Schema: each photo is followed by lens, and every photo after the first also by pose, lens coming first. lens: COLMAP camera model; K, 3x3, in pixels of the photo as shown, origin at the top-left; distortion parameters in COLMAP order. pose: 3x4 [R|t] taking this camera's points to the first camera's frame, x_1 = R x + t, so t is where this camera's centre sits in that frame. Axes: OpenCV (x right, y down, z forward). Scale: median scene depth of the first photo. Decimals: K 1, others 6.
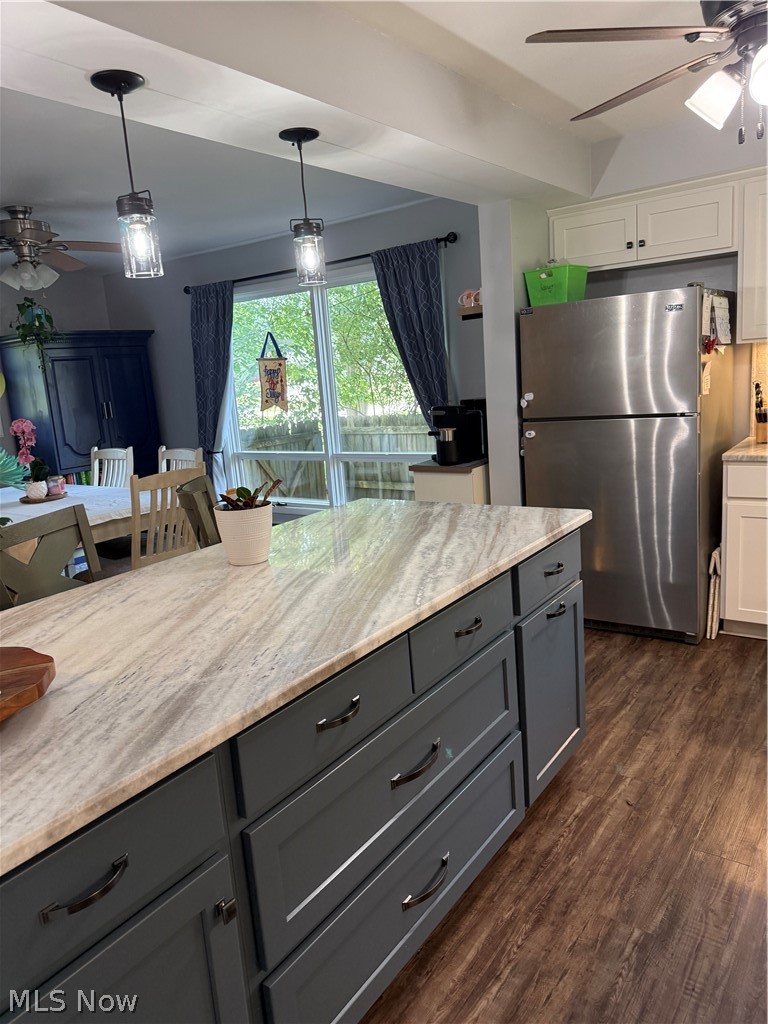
lens RADIAL K [[714.8, 0, 384.0], [0, 714.8, 512.0], [0, 0, 1]] dist [0.113492, -0.125555]
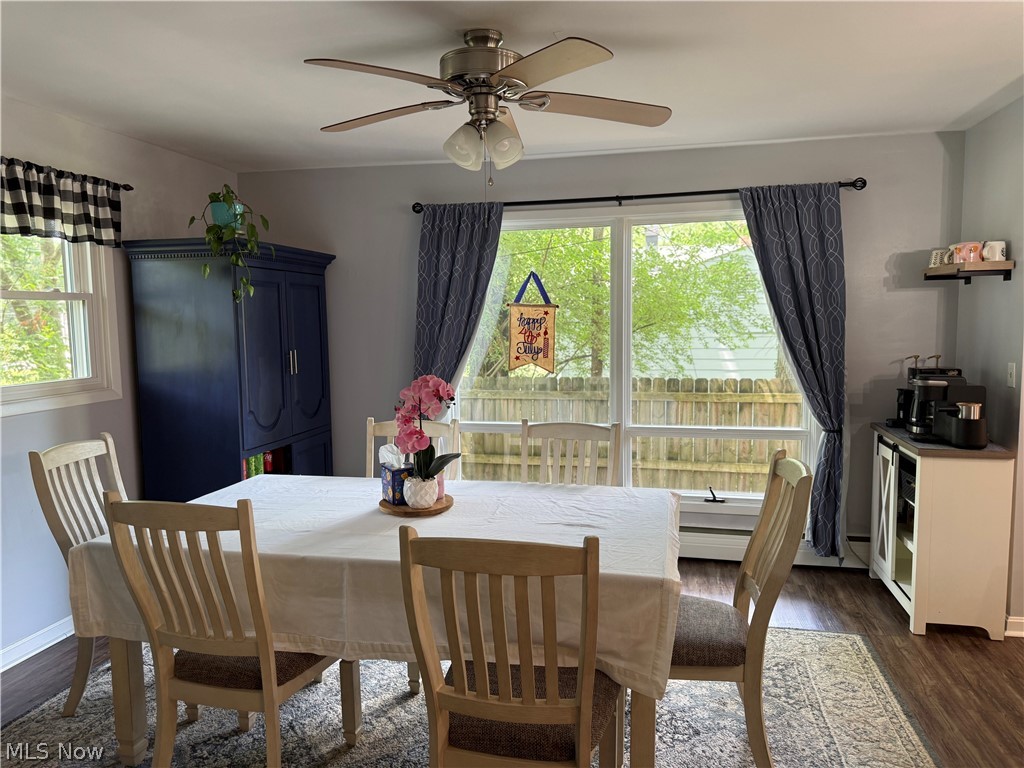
lens RADIAL K [[714.8, 0, 512.0], [0, 714.8, 384.0], [0, 0, 1]] dist [0.113492, -0.125555]
pose [[0.911435, 0.027699, 0.410511, -0.496641], [0.023666, 0.992550, -0.119516, -0.035349], [-0.410764, 0.118646, 0.903989, 0.318007]]
